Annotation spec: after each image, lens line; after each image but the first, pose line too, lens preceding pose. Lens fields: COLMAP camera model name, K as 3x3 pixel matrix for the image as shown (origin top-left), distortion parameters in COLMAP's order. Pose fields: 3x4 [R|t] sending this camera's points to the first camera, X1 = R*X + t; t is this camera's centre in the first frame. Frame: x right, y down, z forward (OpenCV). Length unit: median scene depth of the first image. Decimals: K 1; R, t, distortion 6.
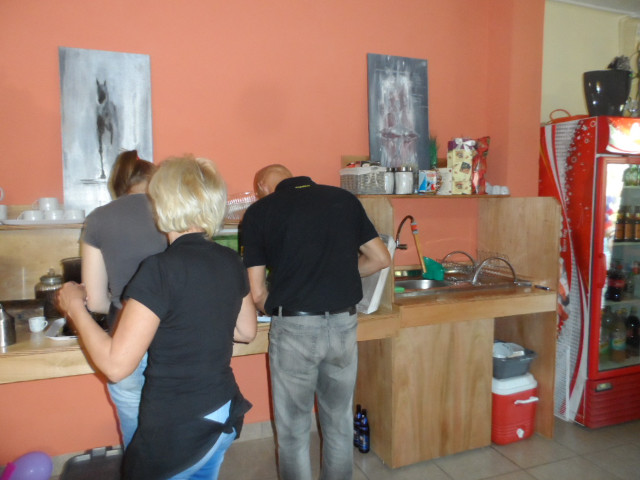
lens RADIAL K [[476.7, 0, 320.5], [0, 476.7, 237.7], [0, 0, 1]] dist [-0.031806, 0.021014]
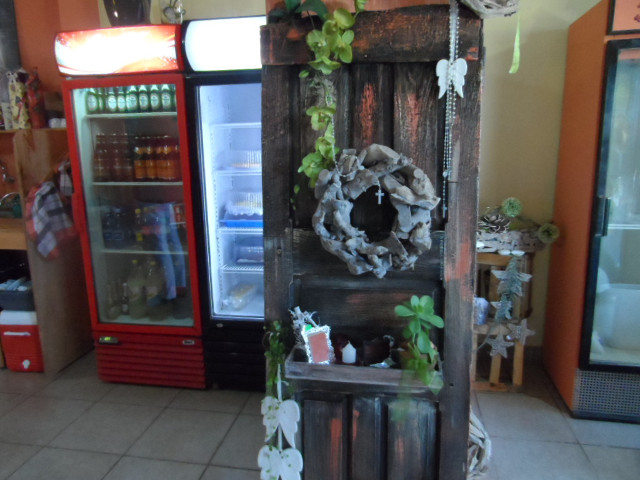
lens RADIAL K [[476.7, 0, 320.7], [0, 476.7, 241.9], [0, 0, 1]] dist [-0.031806, 0.021014]
pose [[0.877185, 0.091419, -0.471370, 1.382931], [-0.028215, 0.989825, 0.139464, -0.012625], [0.479323, -0.109036, 0.870839, 0.420945]]
